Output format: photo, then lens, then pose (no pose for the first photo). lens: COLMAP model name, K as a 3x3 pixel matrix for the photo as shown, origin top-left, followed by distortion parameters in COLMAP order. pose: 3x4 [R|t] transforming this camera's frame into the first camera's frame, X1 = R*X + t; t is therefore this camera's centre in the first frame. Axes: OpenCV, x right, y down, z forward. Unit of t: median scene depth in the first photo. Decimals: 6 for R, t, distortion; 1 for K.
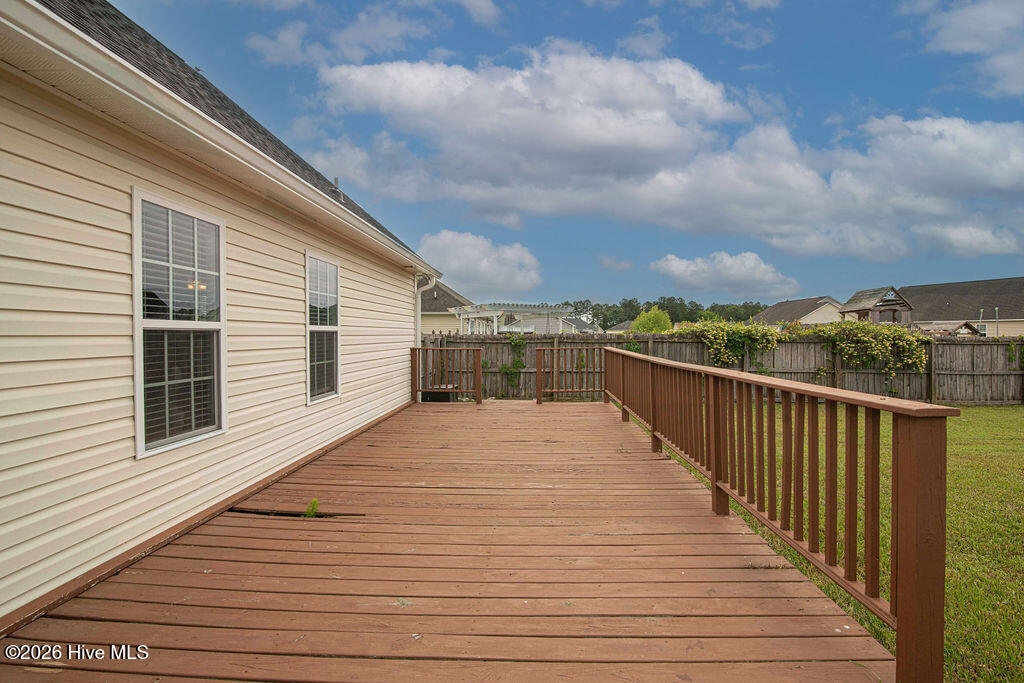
lens RADIAL K [[472.4, 0, 510.8], [0, 472.4, 327.7], [0, 0, 1]] dist [-0.003590, -0.000416]
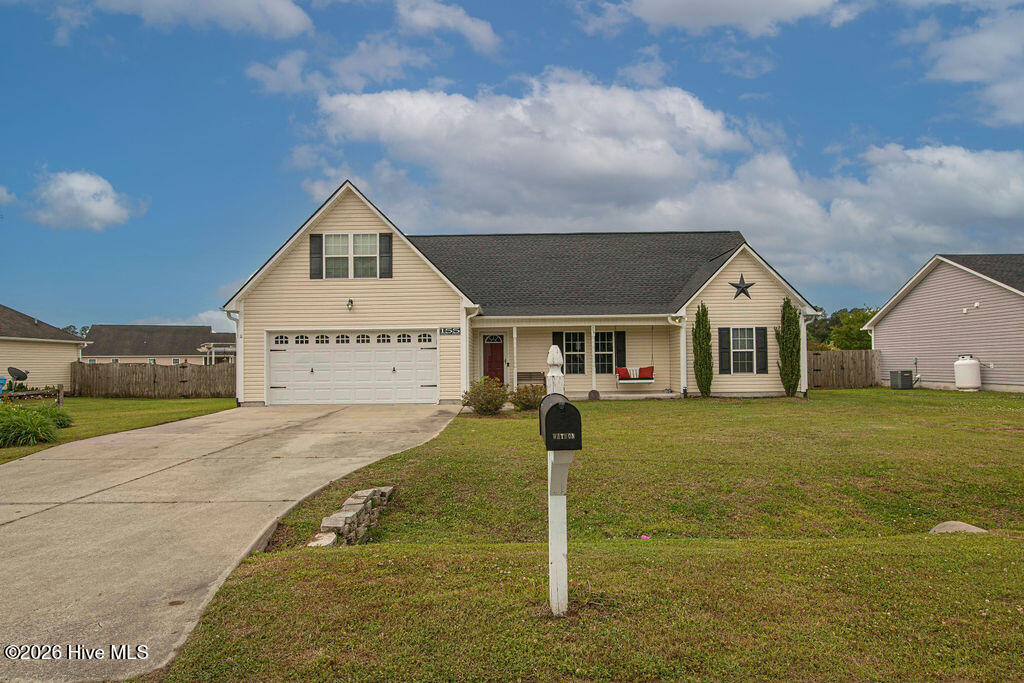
lens RADIAL K [[477.3, 0, 514.2], [0, 477.3, 347.9], [0, 0, 1]] dist [-0.002355, -0.000138]
pose [[0.999981, -0.002246, 0.005820, -1.722144], [0.002355, 0.999822, -0.018694, 0.037933], [-0.005777, 0.018707, 0.999808, -4.368053]]
